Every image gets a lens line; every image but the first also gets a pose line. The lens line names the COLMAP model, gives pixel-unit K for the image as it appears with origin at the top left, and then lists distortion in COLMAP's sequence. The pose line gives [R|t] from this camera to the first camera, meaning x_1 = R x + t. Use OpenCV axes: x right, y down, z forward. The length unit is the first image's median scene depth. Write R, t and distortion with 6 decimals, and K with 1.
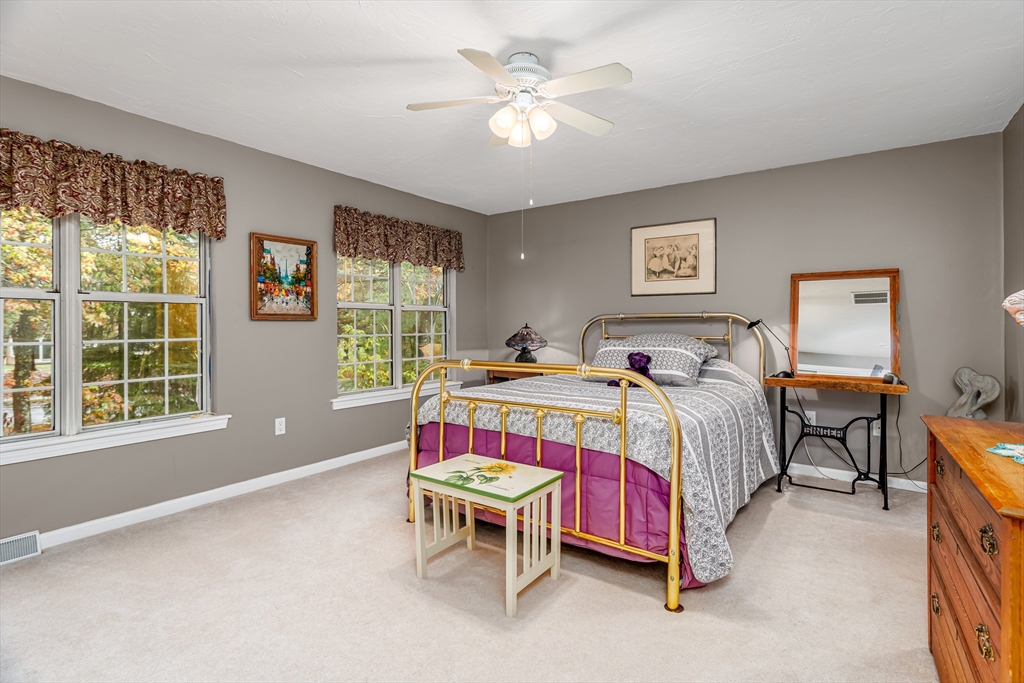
lens RADIAL K [[488.9, 0, 516.9], [0, 488.9, 327.0], [0, 0, 1]] dist [-0.007536, 0.002430]
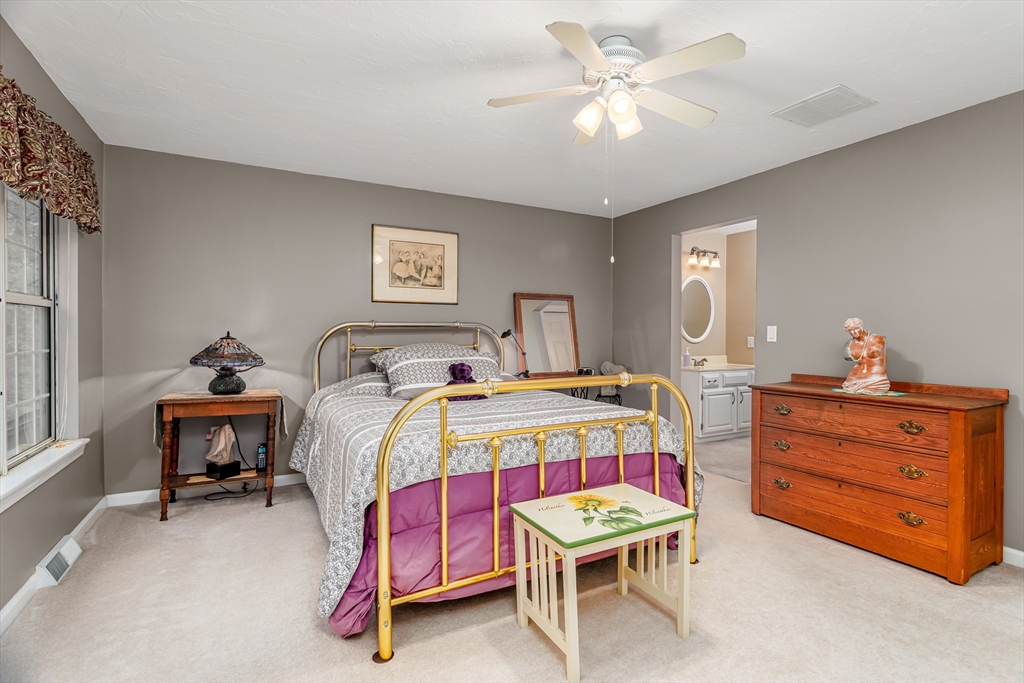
lens RADIAL K [[488.9, 0, 513.6], [0, 488.9, 338.3], [0, 0, 1]] dist [-0.007536, 0.002430]
pose [[0.437582, -0.006406, 0.899156, -0.485062], [0.002335, 0.999979, 0.005988, -0.001736], [-0.899176, -0.000521, 0.437588, 0.417237]]
